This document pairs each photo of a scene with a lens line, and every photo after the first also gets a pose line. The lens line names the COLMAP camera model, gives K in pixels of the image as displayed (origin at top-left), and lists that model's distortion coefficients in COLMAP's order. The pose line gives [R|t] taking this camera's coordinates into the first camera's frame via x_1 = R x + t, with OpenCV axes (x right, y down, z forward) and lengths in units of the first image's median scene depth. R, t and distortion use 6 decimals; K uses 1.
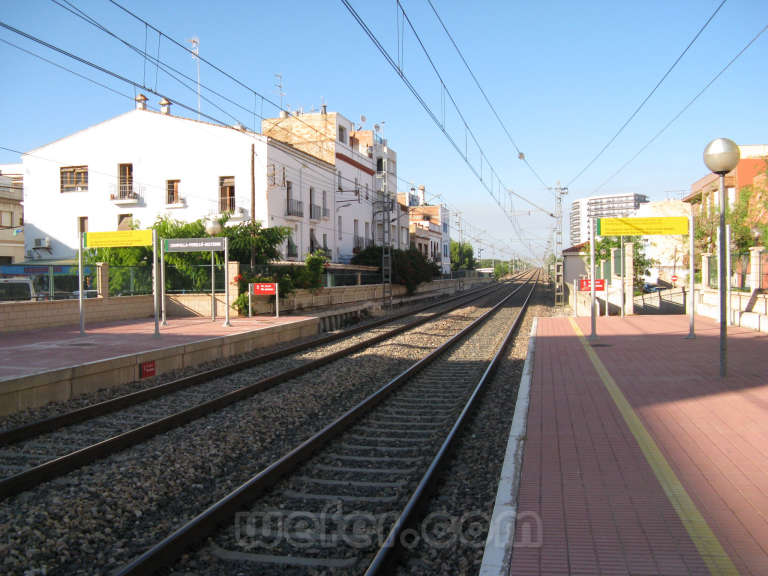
lens RADIAL K [[793.3, 0, 384.0], [0, 793.3, 288.0], [0, 0, 1]] dist [-0.188843, 0.181092]
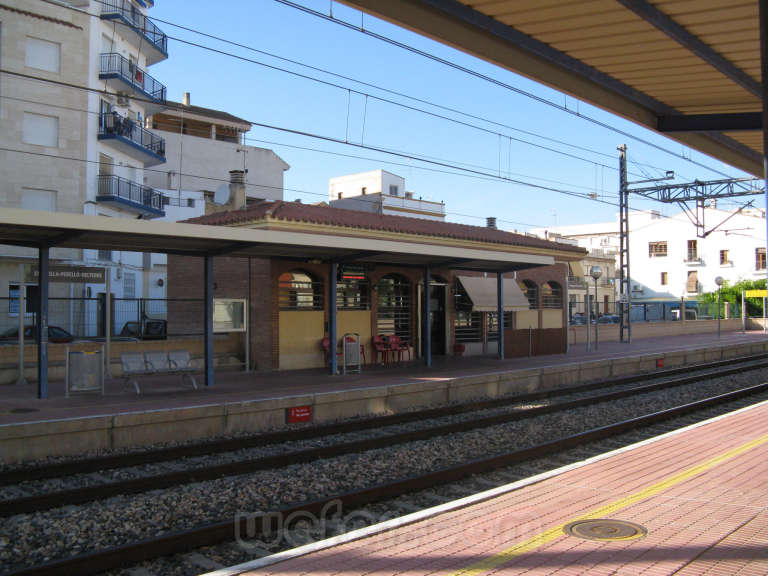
lens RADIAL K [[793.3, 0, 384.0], [0, 793.3, 288.0], [0, 0, 1]] dist [-0.188843, 0.181092]
pose [[0.861746, -0.007126, -0.507290, -0.065426], [-0.013617, 0.999216, -0.037168, 0.010816], [0.507157, 0.038937, 0.860973, -0.737854]]
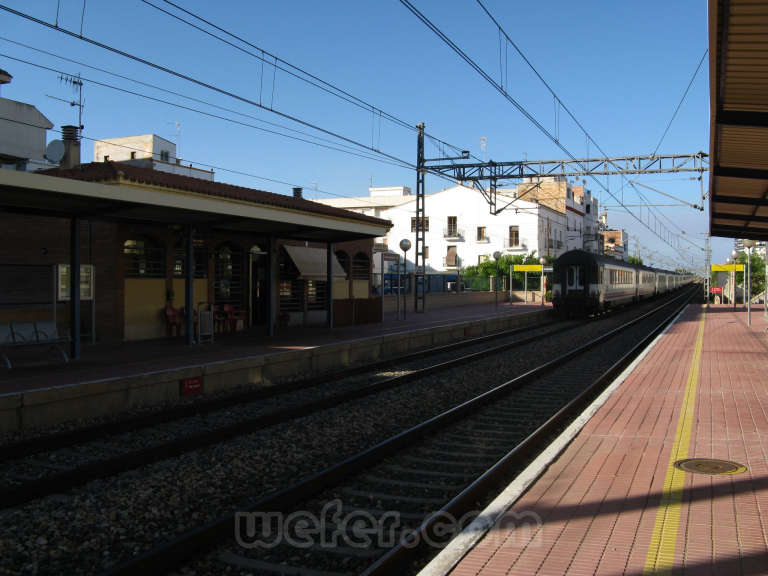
lens RADIAL K [[793.3, 0, 384.0], [0, 793.3, 288.0], [0, 0, 1]] dist [-0.188843, 0.181092]
pose [[0.980208, 0.017035, -0.197235, -0.130495], [-0.018651, 0.999806, -0.006337, 0.013359], [0.197089, 0.009890, 0.980336, -0.764204]]
